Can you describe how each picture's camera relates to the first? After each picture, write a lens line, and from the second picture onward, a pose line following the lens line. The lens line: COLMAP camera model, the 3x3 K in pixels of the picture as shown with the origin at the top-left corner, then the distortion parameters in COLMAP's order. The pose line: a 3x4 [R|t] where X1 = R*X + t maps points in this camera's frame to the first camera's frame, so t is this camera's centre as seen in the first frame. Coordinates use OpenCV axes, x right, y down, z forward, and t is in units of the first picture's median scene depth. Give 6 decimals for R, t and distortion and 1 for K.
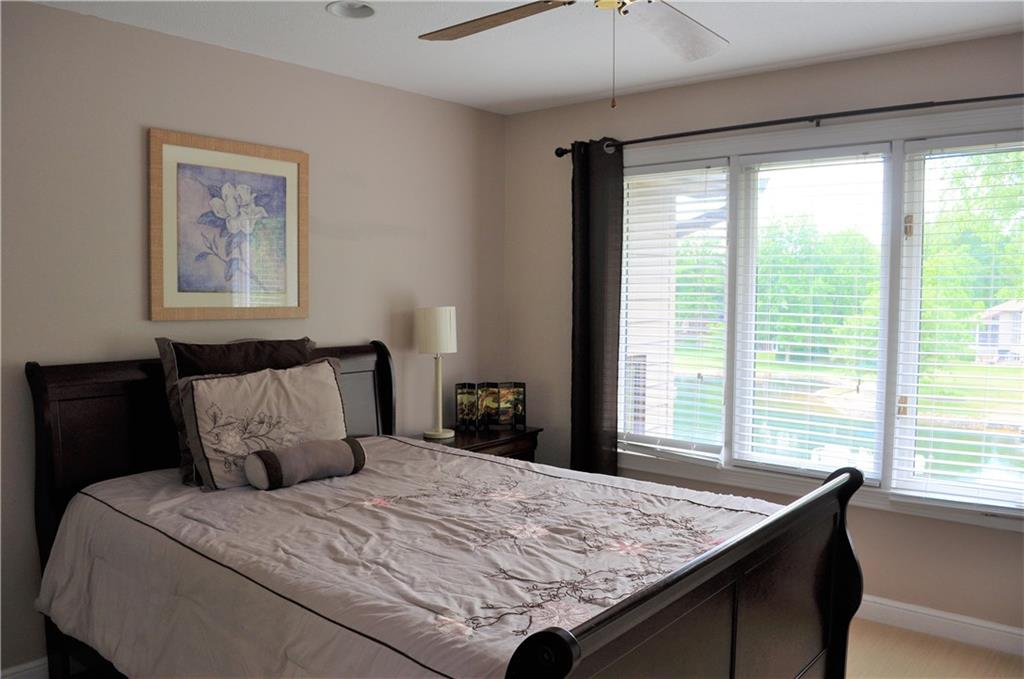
lens RADIAL K [[806.3, 0, 512.6], [0, 806.3, 339.9], [0, 0, 1]] dist [-0.085121, 0.013646]
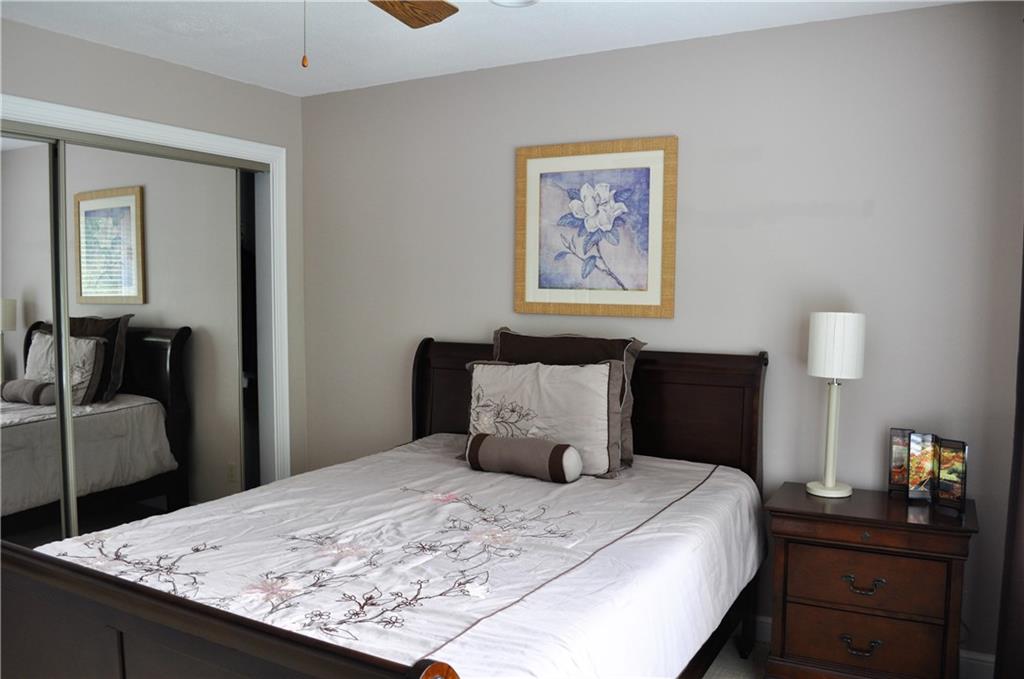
lens RADIAL K [[806.3, 0, 514.0], [0, 806.3, 338.7], [0, 0, 1]] dist [-0.085121, 0.013646]
pose [[0.184430, 0.061946, -0.980892, 0.675634], [-0.064526, 0.996622, 0.050807, -0.043509], [0.980725, 0.053923, 0.187804, 0.730663]]
